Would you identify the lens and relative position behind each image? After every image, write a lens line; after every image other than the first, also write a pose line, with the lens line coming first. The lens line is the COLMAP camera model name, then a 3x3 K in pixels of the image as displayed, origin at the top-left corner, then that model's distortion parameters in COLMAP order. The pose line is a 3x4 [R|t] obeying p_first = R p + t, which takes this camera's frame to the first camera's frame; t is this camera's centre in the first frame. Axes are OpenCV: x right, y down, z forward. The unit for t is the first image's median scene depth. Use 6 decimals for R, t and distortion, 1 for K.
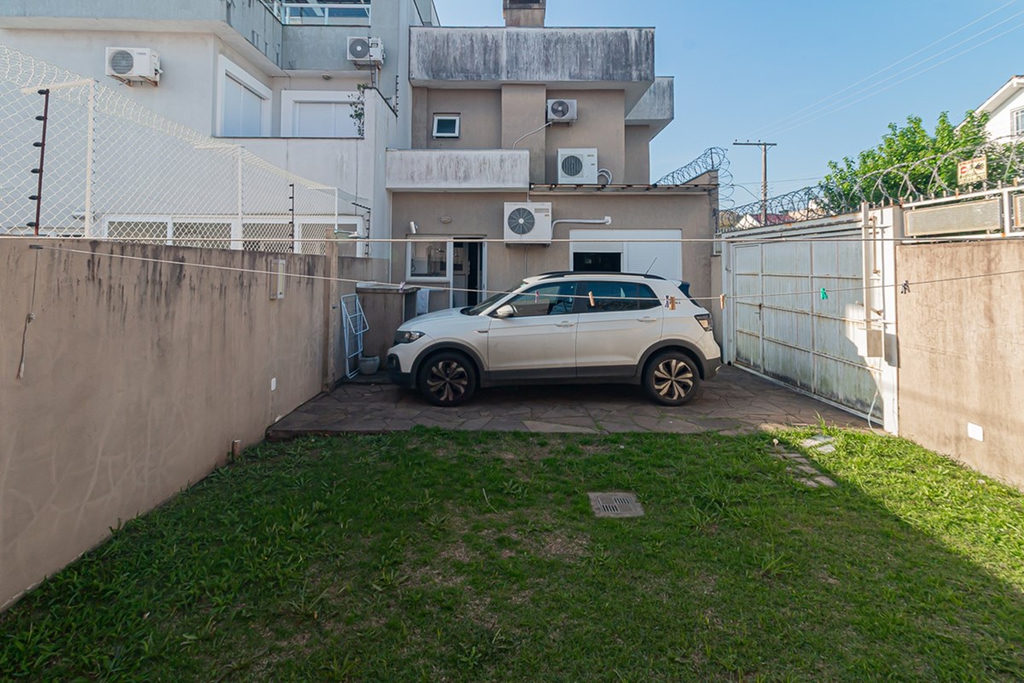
lens RADIAL K [[481.2, 0, 512.2], [0, 481.2, 255.4], [0, 0, 1]] dist [0.016702, -0.001217]
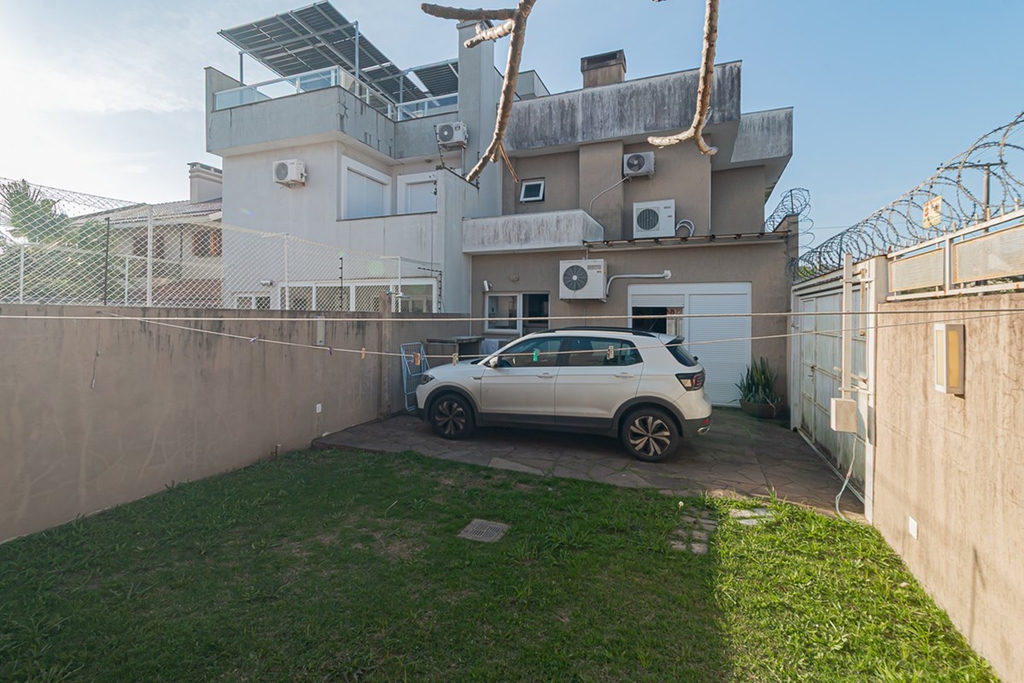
lens RADIAL K [[459.2, 0, 511.1], [0, 459.2, 324.2], [0, 0, 1]] dist [0.017928, -0.000022]
pose [[0.928682, 0.010786, -0.370721, 0.263022], [0.003959, 0.999232, 0.038990, -0.009304], [0.370856, -0.037677, 0.927926, 0.005658]]
